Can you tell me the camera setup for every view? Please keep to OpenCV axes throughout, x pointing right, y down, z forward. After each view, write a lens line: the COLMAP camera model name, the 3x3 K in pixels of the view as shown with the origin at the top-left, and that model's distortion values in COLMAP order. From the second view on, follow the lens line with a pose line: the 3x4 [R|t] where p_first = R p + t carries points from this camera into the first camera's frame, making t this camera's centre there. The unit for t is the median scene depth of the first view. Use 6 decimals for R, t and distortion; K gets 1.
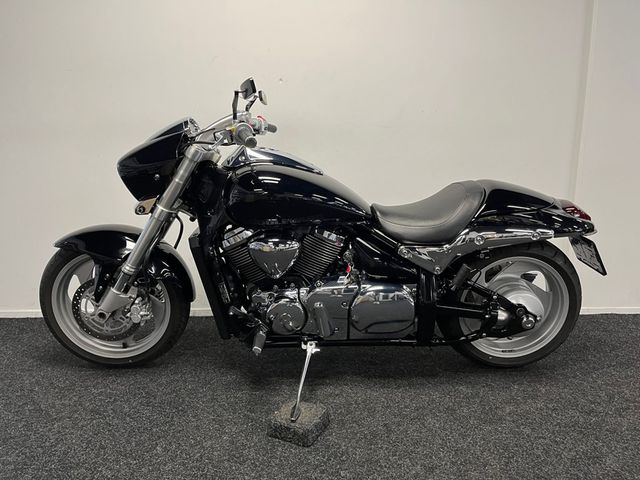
lens RADIAL K [[475.6, 0, 323.7], [0, 475.6, 237.9], [0, 0, 1]] dist [0.088298, -0.113713]
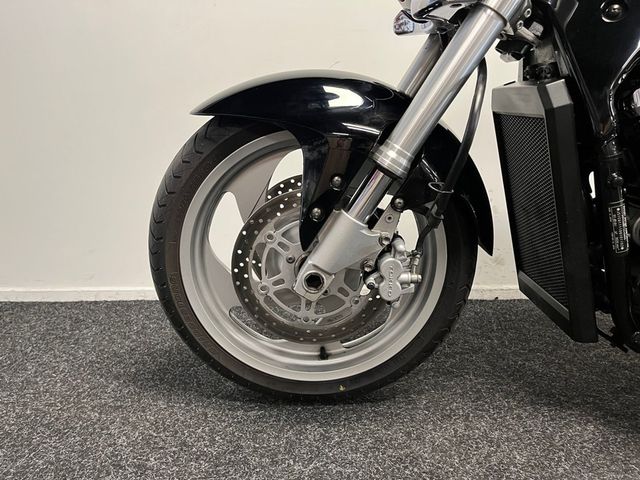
lens RADIAL K [[481.3, 0, 320.0], [0, 481.3, 240.0], [0, 0, 1]] dist [0.033471, -0.003177]
pose [[0.999992, 0.002826, -0.002759, -0.455002], [-0.002823, 0.999995, 0.001124, 0.126080], [0.002762, -0.001116, 0.999996, 0.594308]]
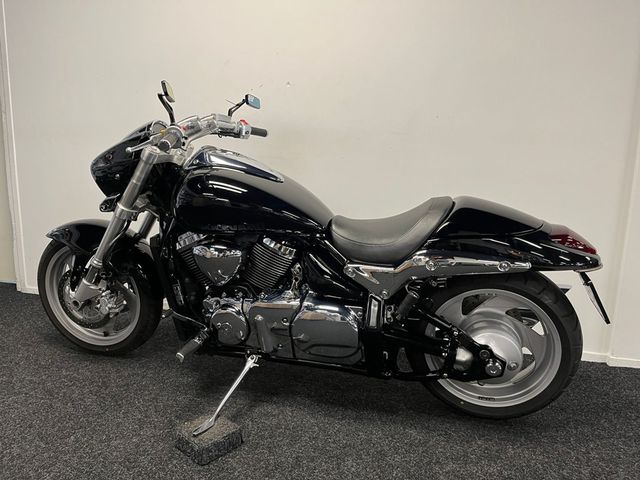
lens RADIAL K [[475.6, 0, 323.7], [0, 475.6, 237.9], [0, 0, 1]] dist [0.088298, -0.113713]
pose [[0.961850, 0.076052, -0.262792, 0.340940], [-0.078361, 0.996924, 0.001700, -0.029694], [0.262113, 0.018957, 0.964851, 0.106557]]
